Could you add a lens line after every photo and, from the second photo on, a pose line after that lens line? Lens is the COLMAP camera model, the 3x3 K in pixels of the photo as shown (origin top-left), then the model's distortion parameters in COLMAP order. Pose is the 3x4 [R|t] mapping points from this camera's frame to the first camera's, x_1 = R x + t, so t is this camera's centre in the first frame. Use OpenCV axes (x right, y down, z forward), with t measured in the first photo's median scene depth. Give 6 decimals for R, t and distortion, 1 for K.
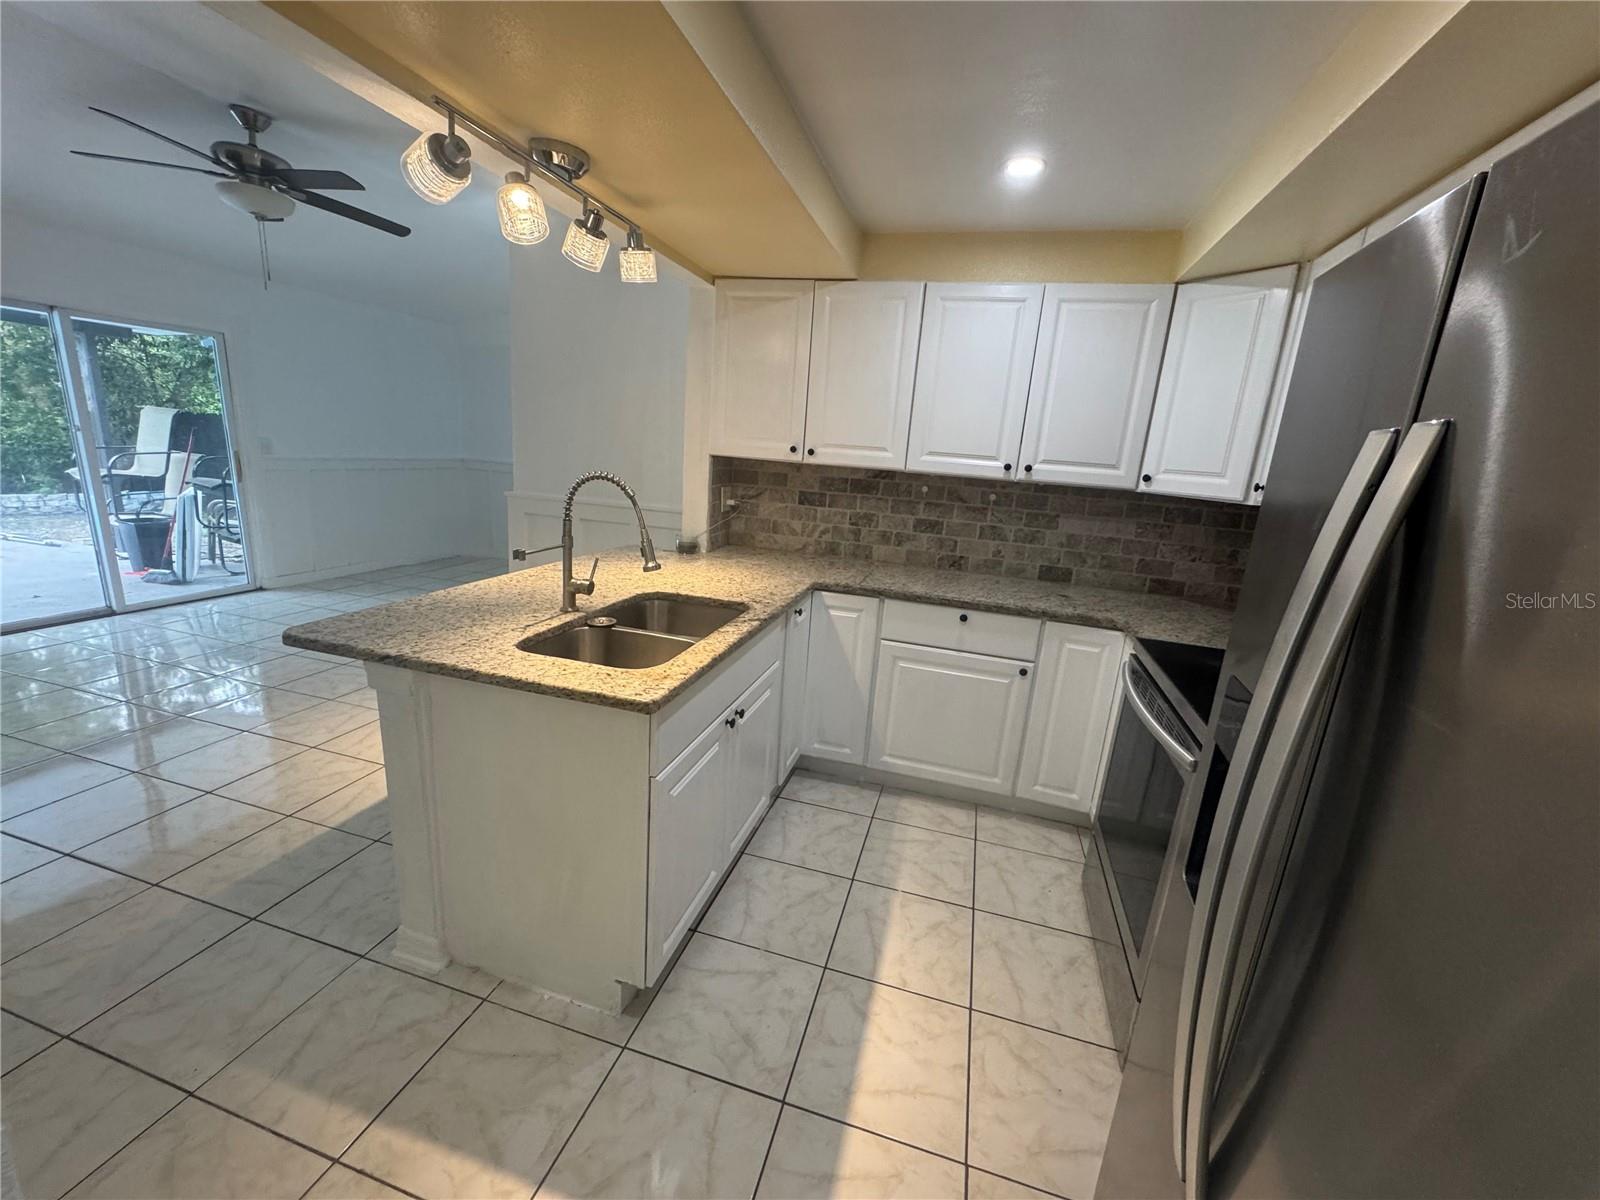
lens RADIAL K [[639.9, 0, 797.1], [0, 639.9, 600.0], [0, 0, 1]] dist [-0.001216, 0.000210]
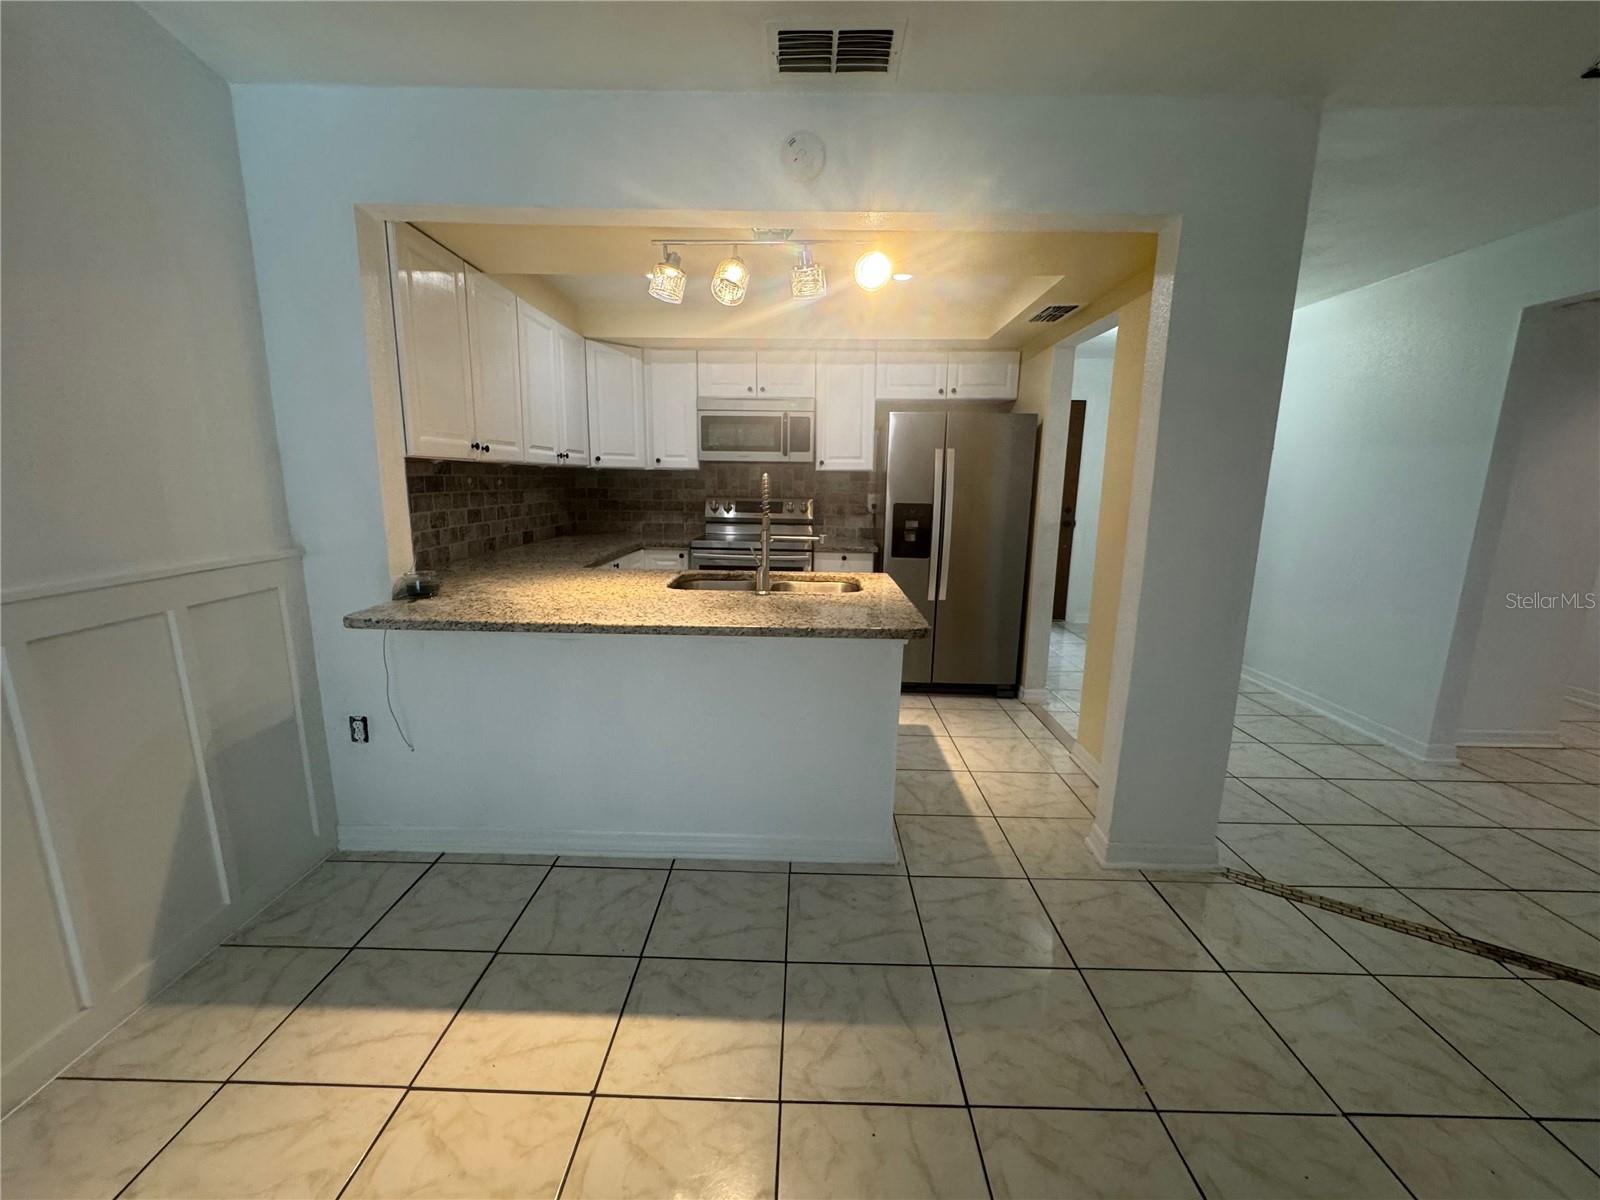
lens RADIAL K [[639.9, 0, 797.1], [0, 639.9, 600.0], [0, 0, 1]] dist [-0.001216, 0.000210]
pose [[-0.260083, -0.256352, 0.930935, -0.954322], [0.193120, 0.930825, 0.310275, -0.214156], [-0.946077, 0.260479, -0.192585, 0.759058]]
